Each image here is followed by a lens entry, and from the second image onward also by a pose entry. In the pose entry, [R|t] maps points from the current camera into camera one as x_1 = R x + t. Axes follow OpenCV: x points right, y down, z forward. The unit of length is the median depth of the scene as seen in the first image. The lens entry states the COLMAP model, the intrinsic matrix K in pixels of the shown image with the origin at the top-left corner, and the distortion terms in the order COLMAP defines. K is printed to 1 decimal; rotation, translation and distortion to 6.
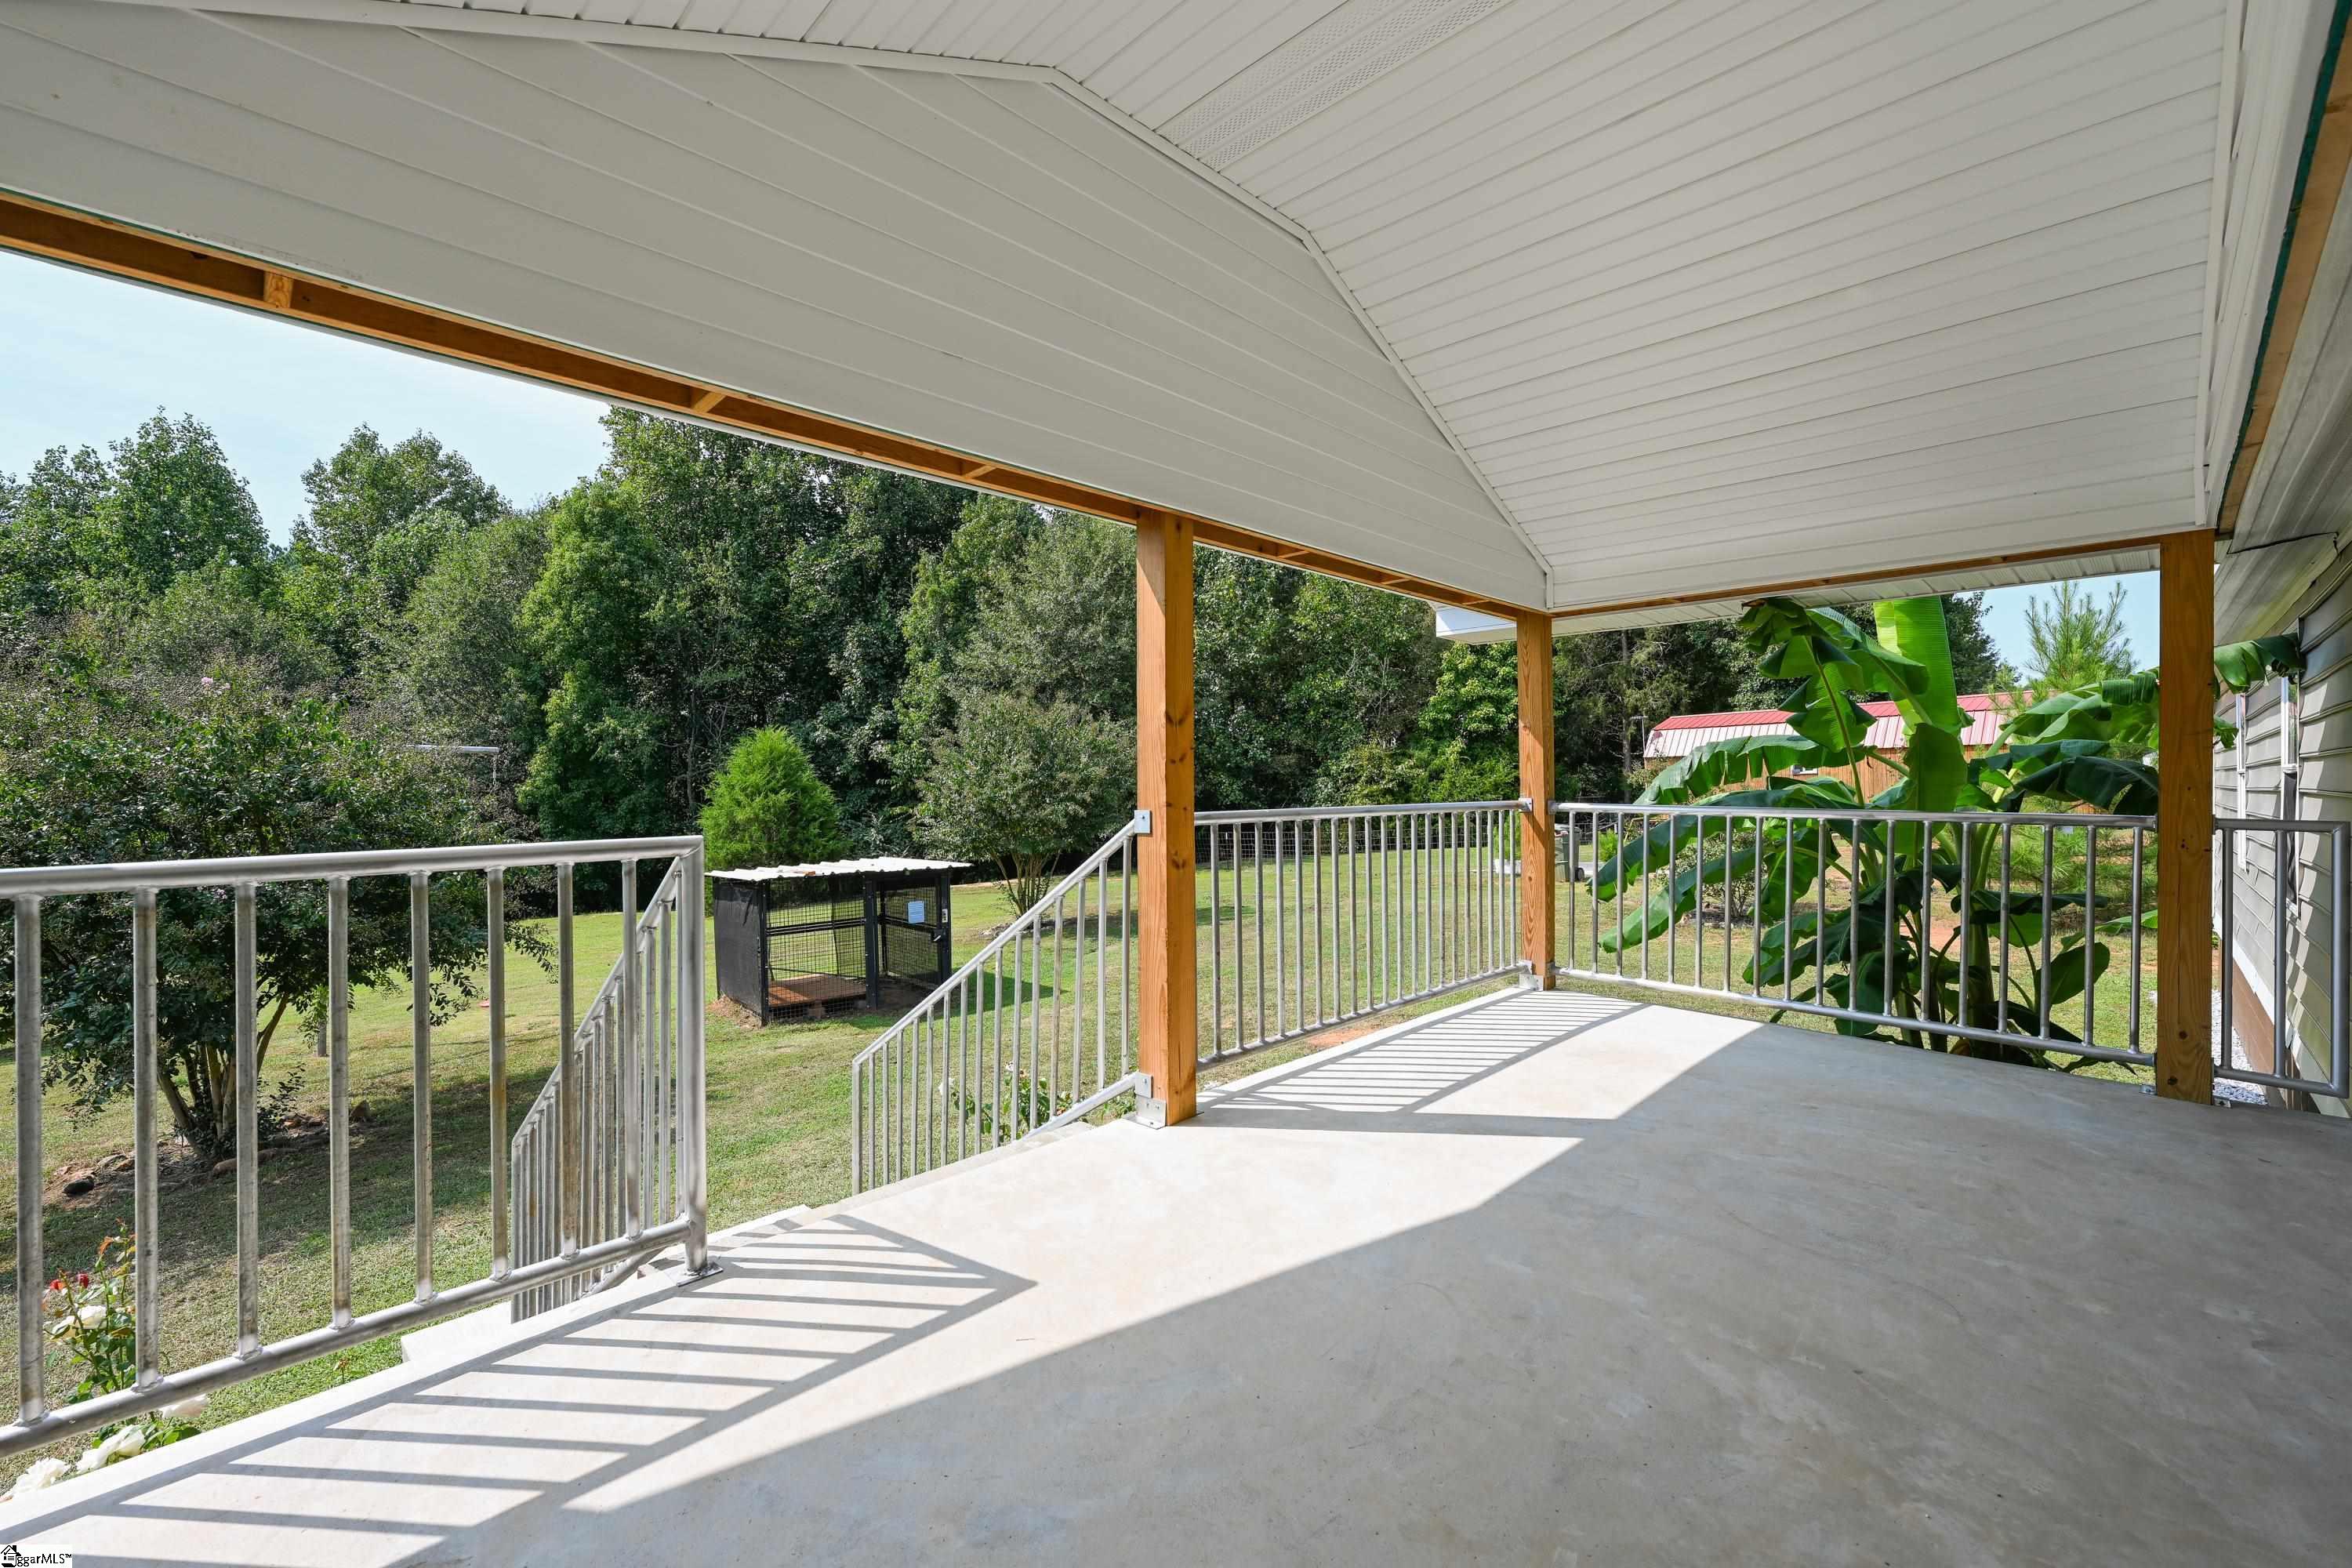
lens RADIAL K [[982.6, 0, 1176.0], [0, 982.6, 784.0], [0, 0, 1]] dist [0.000467, 0.000050]
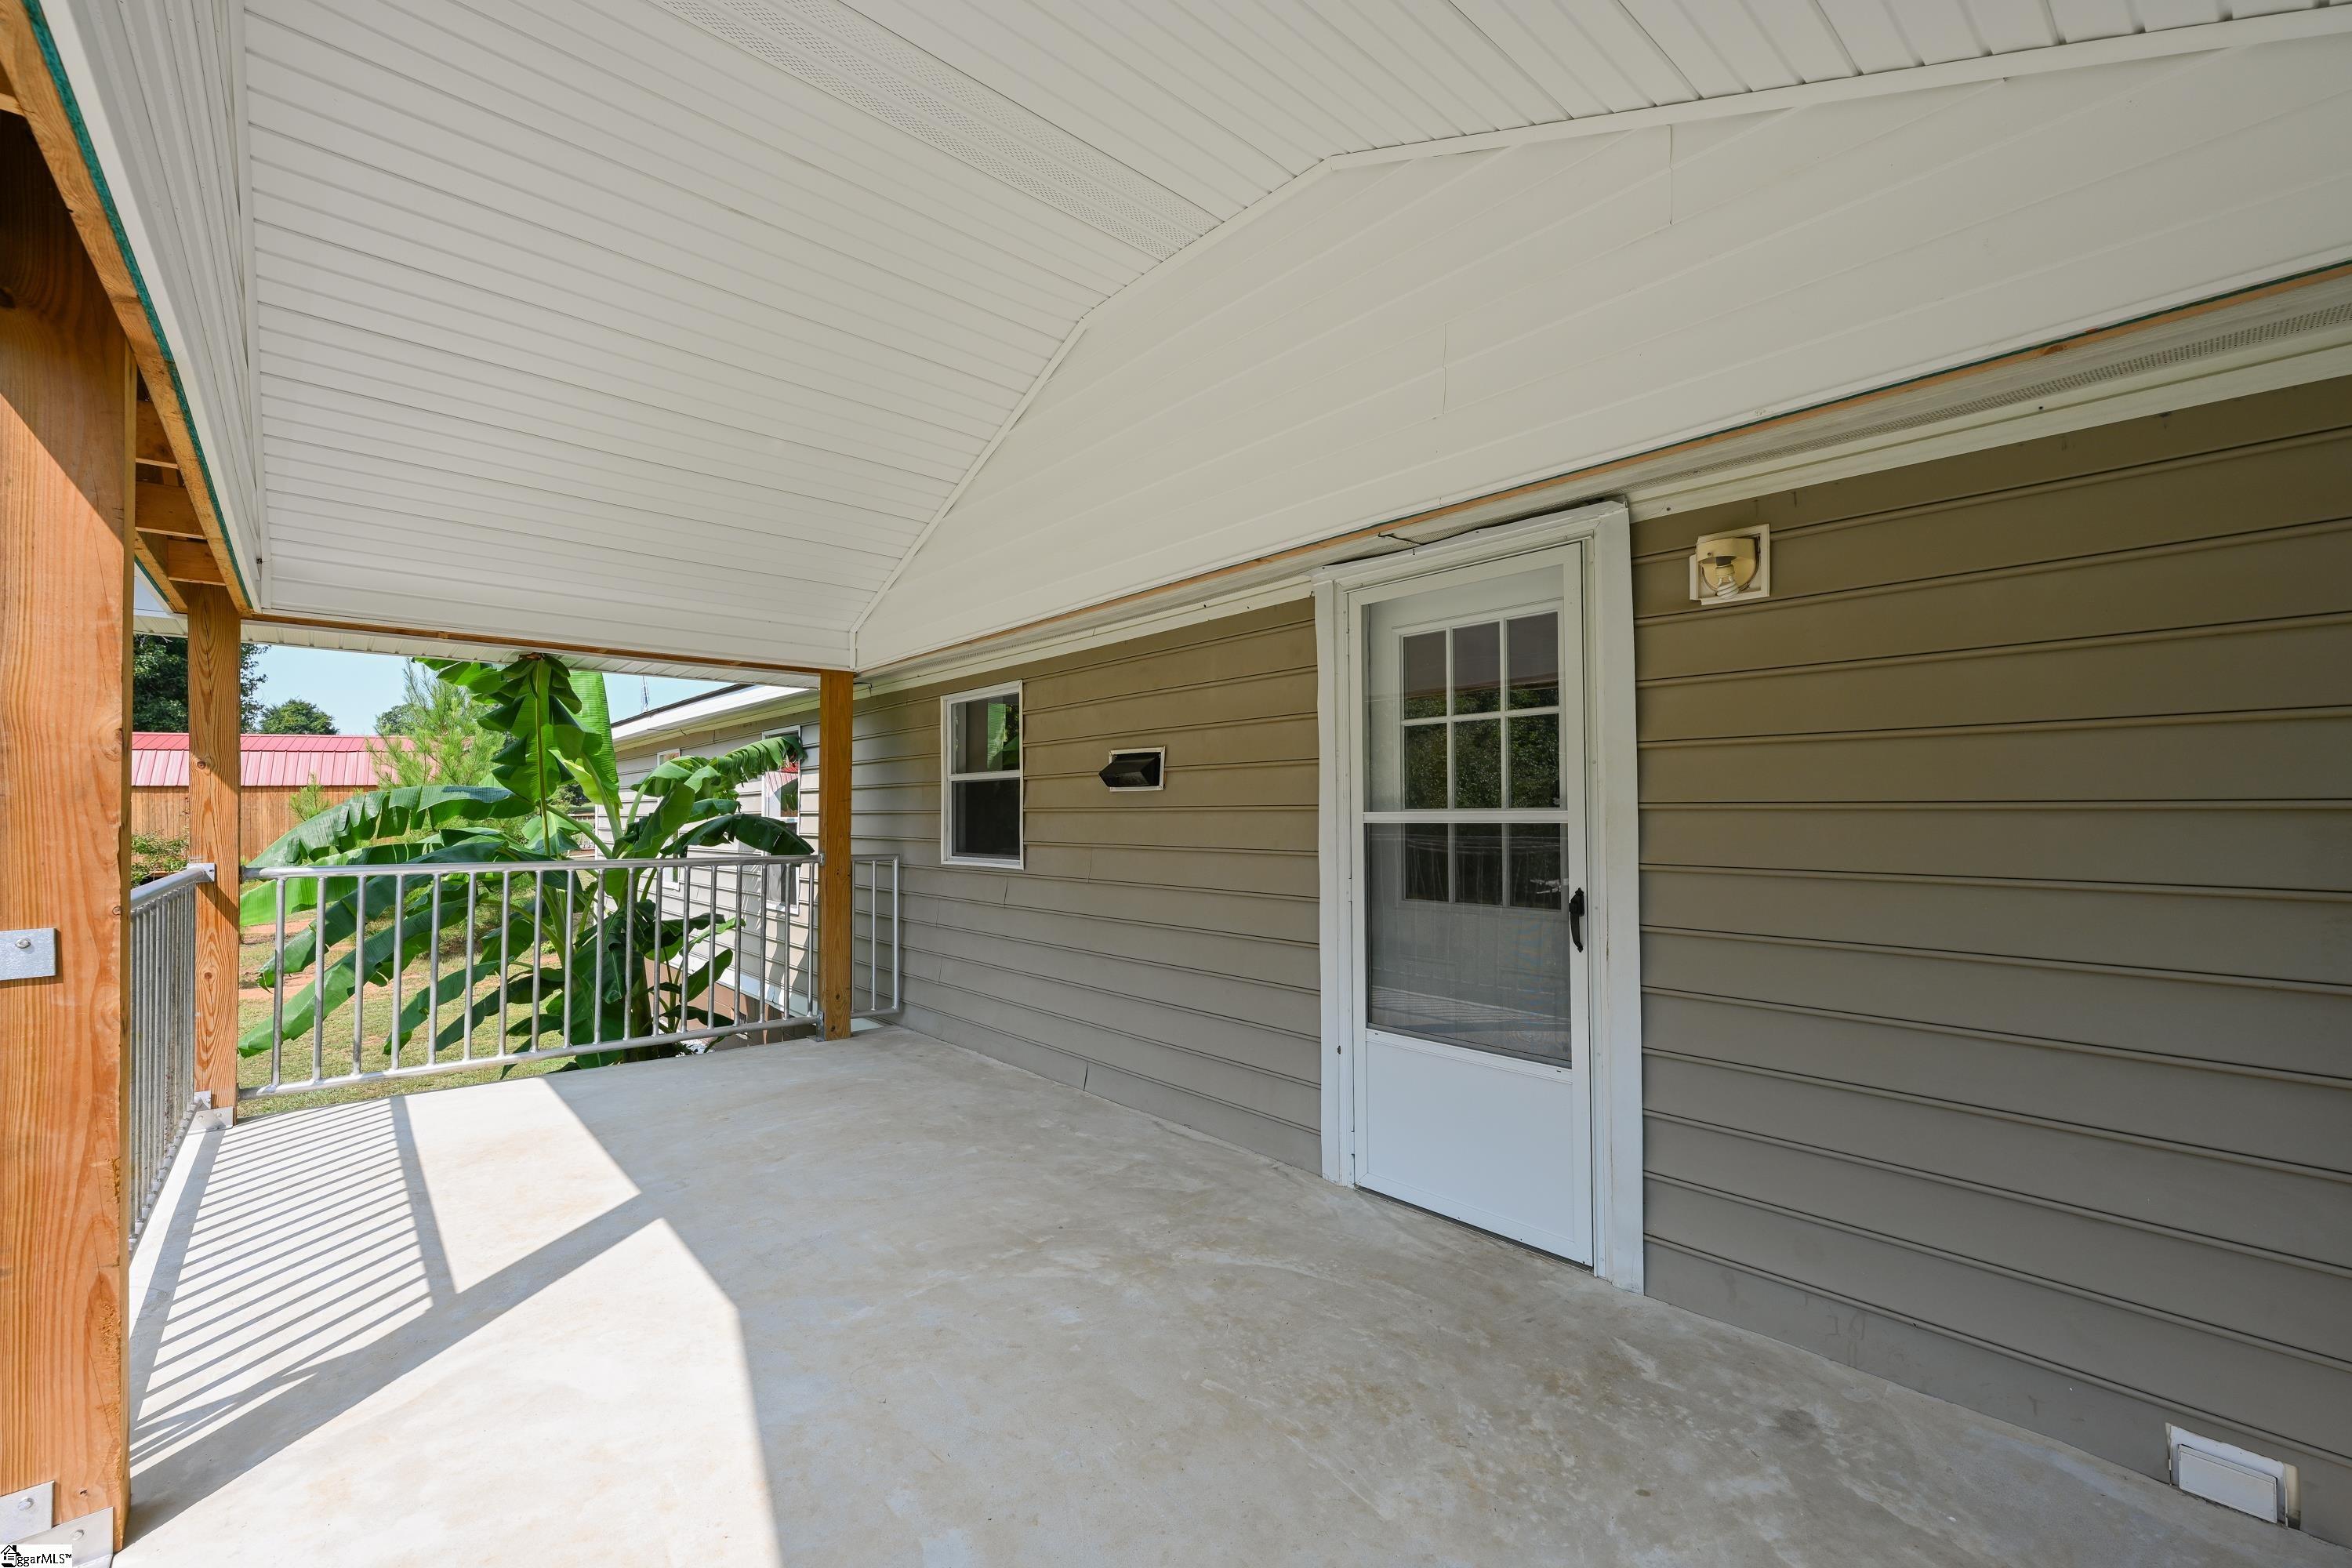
lens RADIAL K [[946.1, 0, 1146.7], [0, 946.1, 783.6], [0, 0, 1]] dist [0.002451, 0.000177]
pose [[0.080017, 0.036809, 0.996114, -0.164594], [0.007242, 0.999270, -0.037508, -0.007205], [-0.996767, 0.010215, 0.079693, 0.155624]]
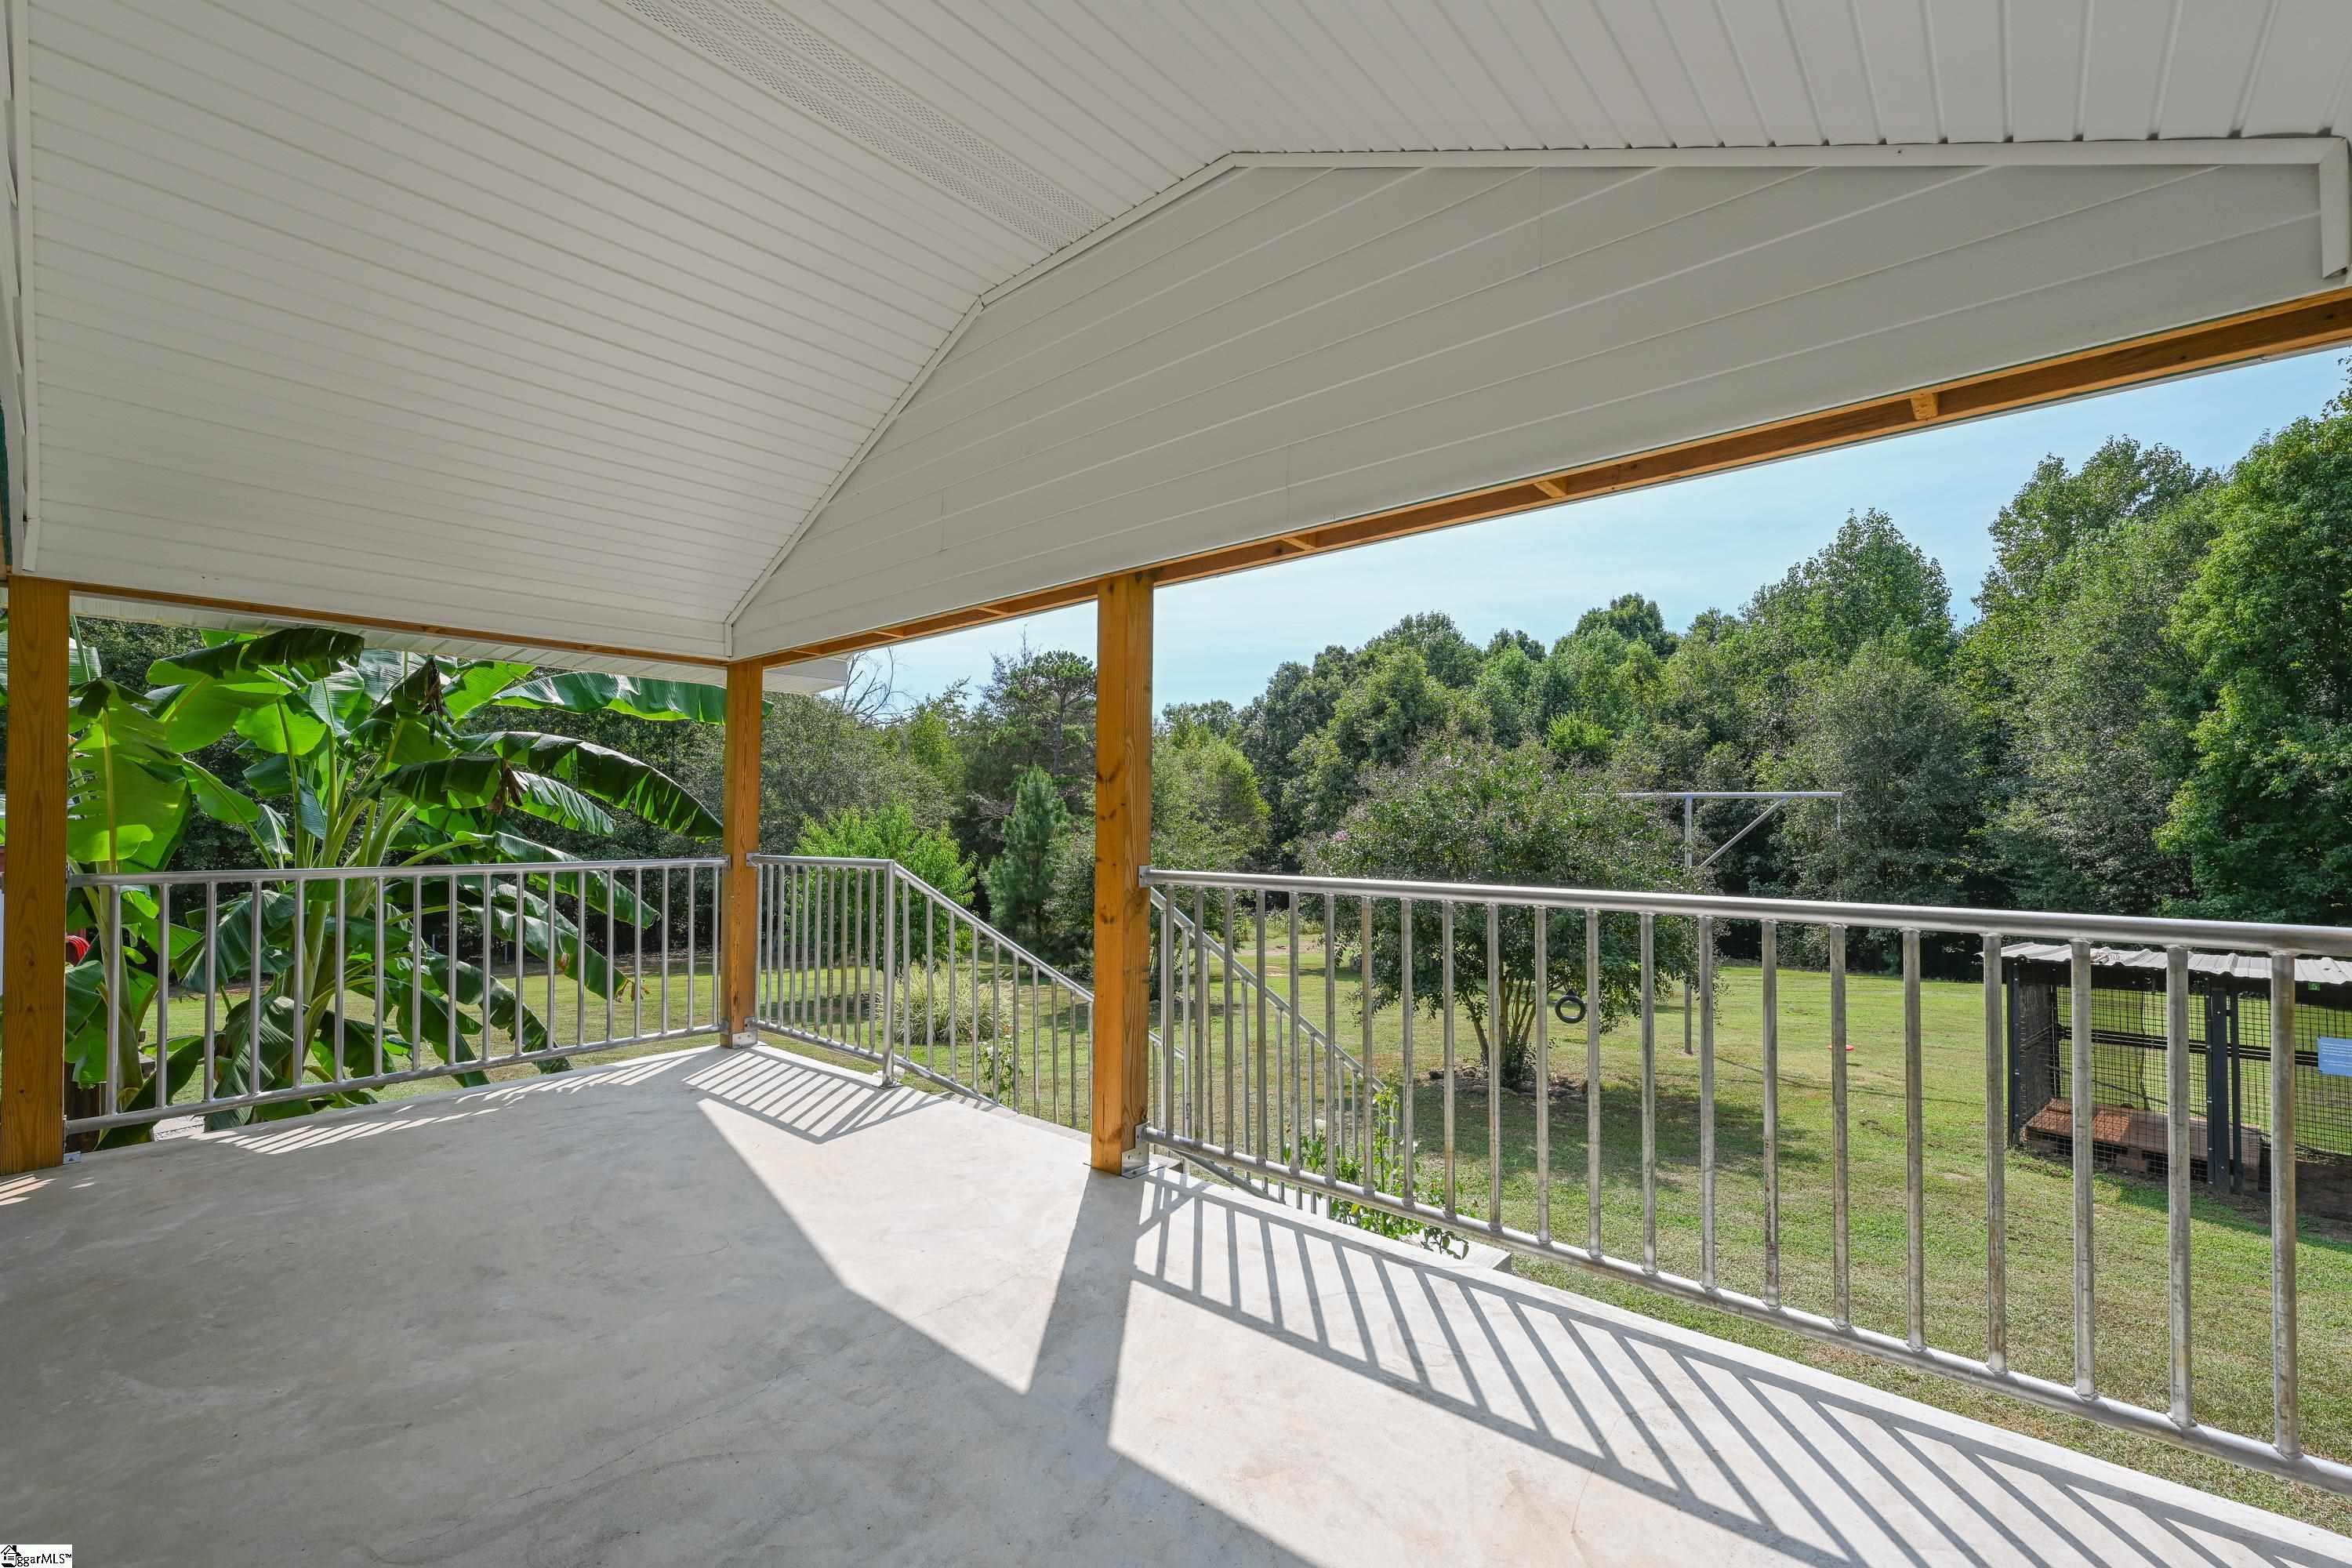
lens RADIAL K [[967.7, 0, 1160.4], [0, 967.7, 819.4], [0, 0, 1]] dist [0.001109, 0.000159]
pose [[0.060873, 0.002962, -0.998141, 0.366863], [-0.007750, 0.999967, 0.002495, -0.009424], [0.998115, 0.007583, 0.060894, 0.359904]]
